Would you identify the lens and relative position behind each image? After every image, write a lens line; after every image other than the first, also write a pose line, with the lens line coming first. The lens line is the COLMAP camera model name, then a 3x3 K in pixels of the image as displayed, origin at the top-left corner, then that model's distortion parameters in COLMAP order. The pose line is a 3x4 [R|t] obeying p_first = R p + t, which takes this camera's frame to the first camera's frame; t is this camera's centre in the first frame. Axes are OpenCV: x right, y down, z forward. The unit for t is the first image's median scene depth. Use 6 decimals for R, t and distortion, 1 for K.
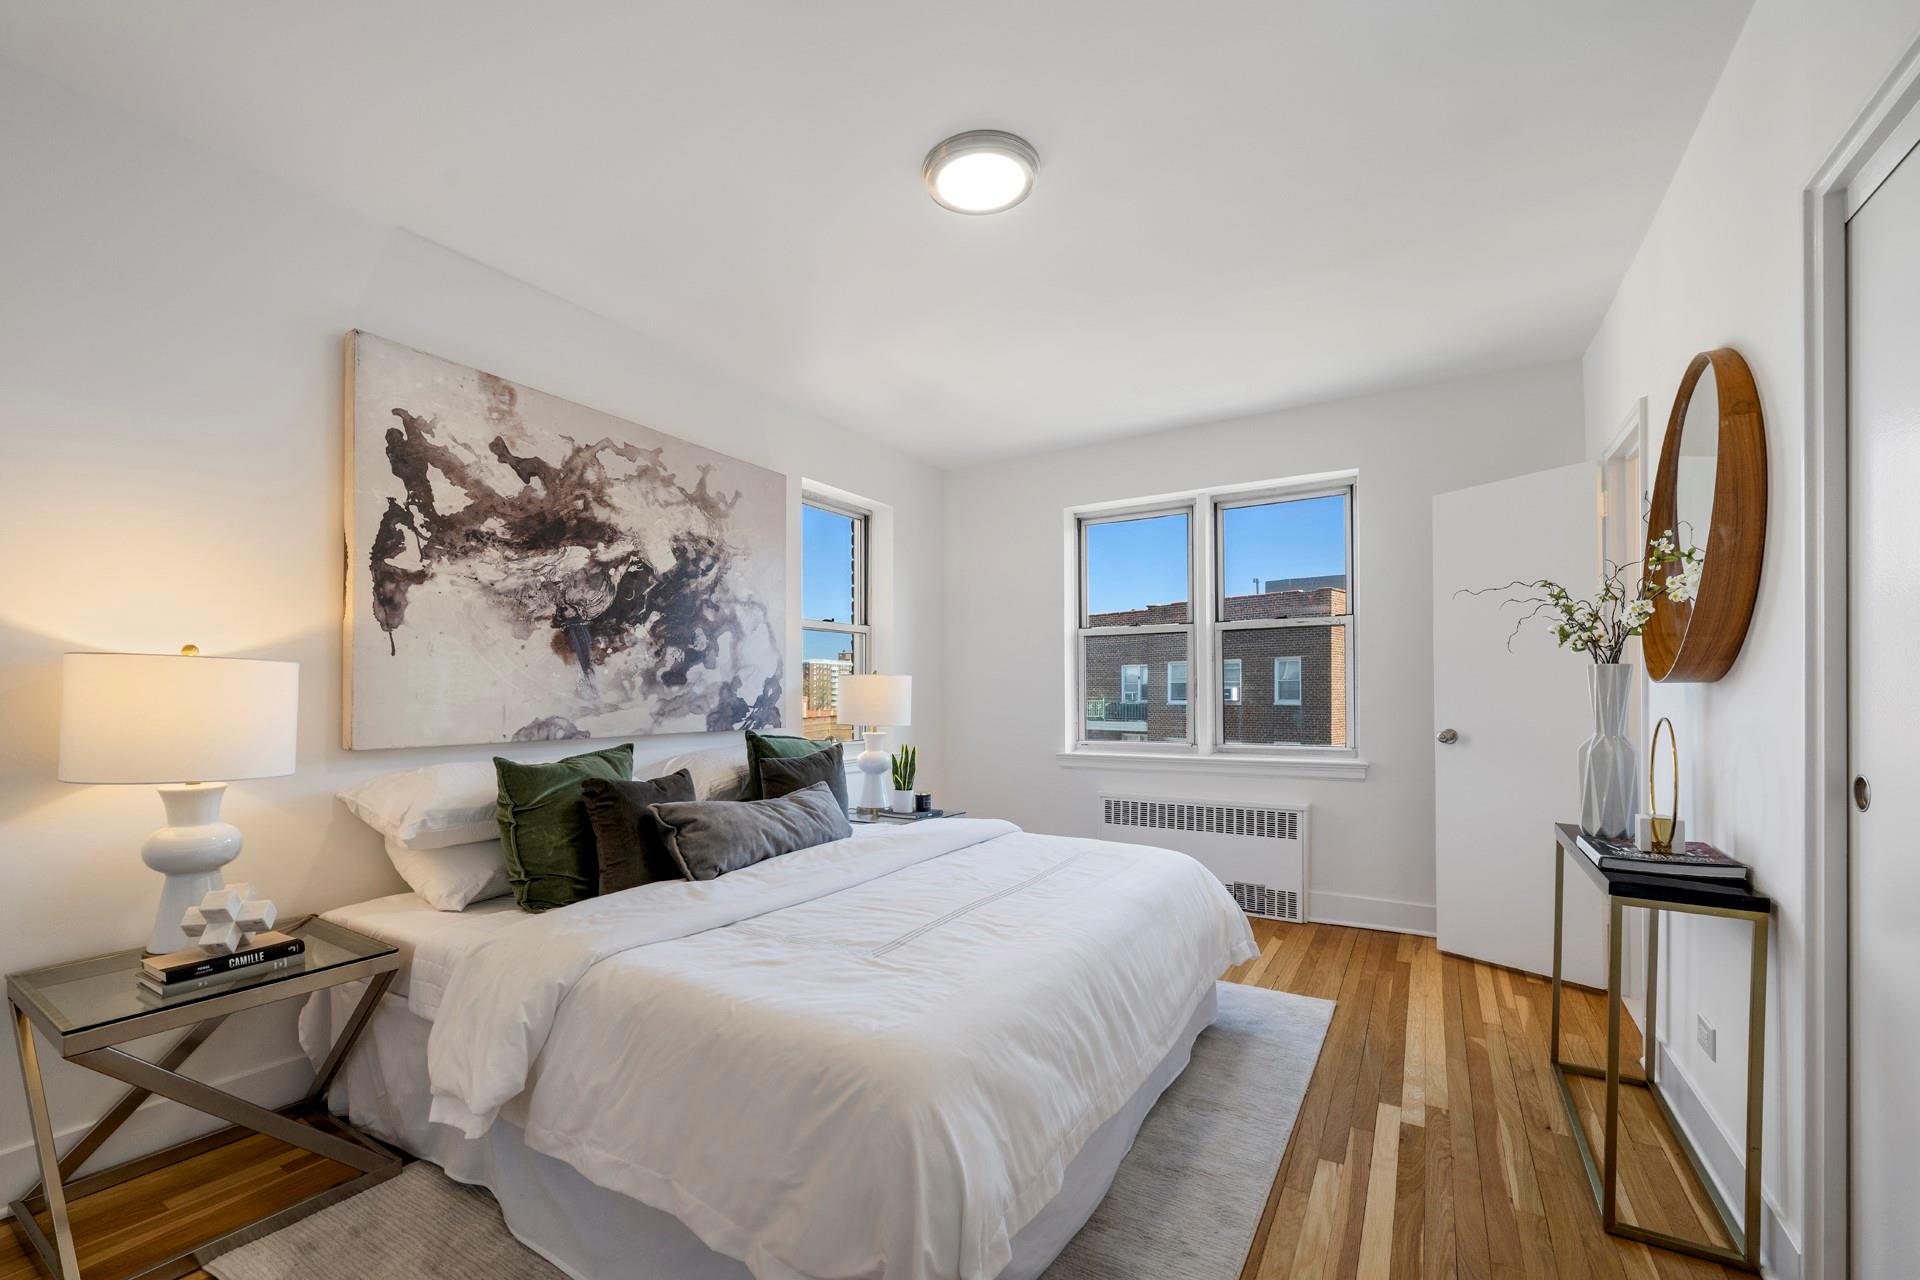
lens RADIAL K [[767.5, 0, 960.0], [0, 767.5, 640.0], [0, 0, 1]] dist [-0.000177, -0.000120]
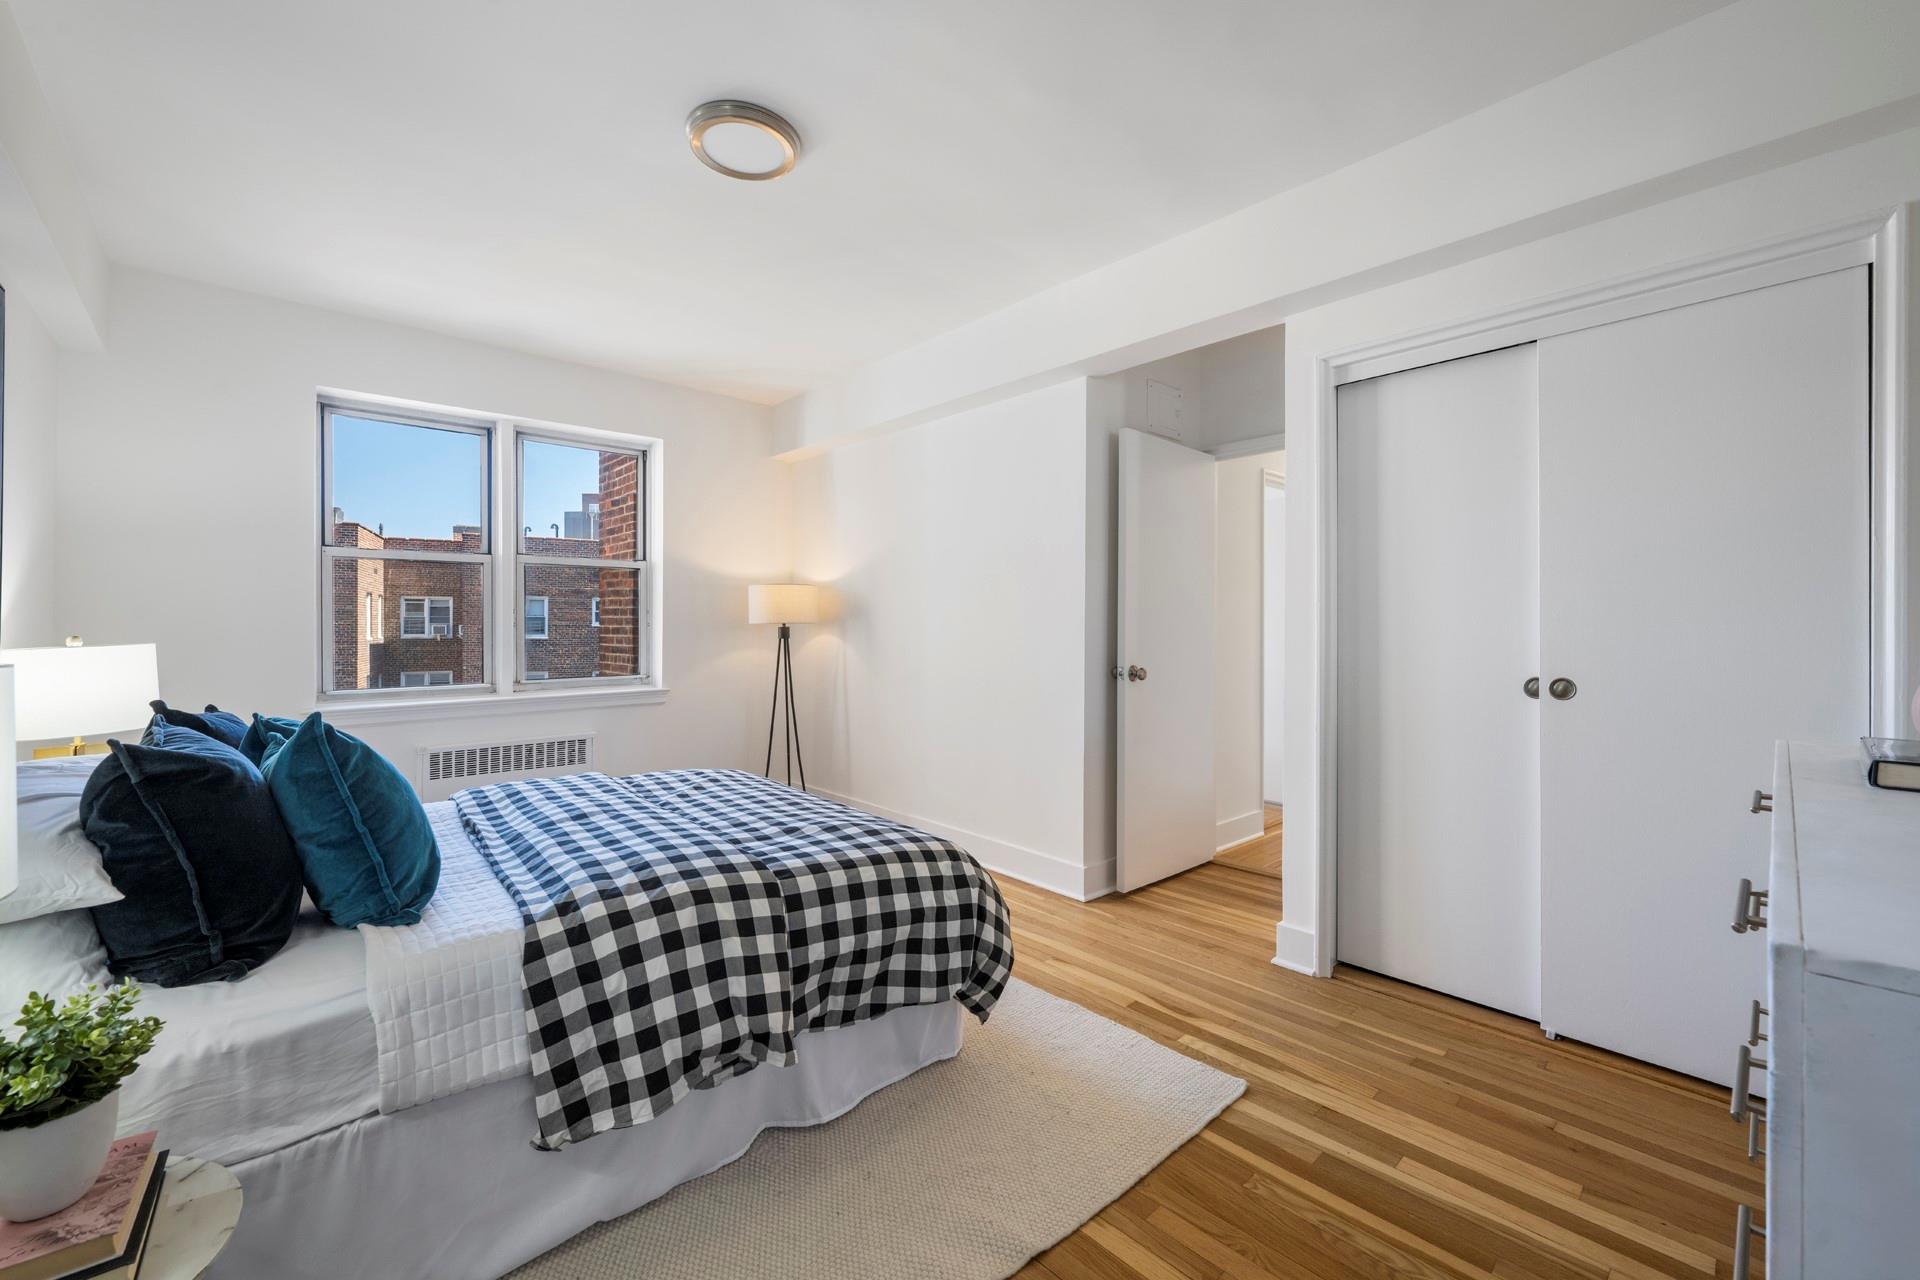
lens RADIAL K [[767.5, 0, 960.0], [0, 767.5, 640.0], [0, 0, 1]] dist [-0.000177, -0.000120]
pose [[0.269894, -0.009631, 0.962842, -0.463291], [-0.079262, 0.996334, 0.032184, 0.004261], [-0.959622, -0.085003, 0.268141, 0.192633]]
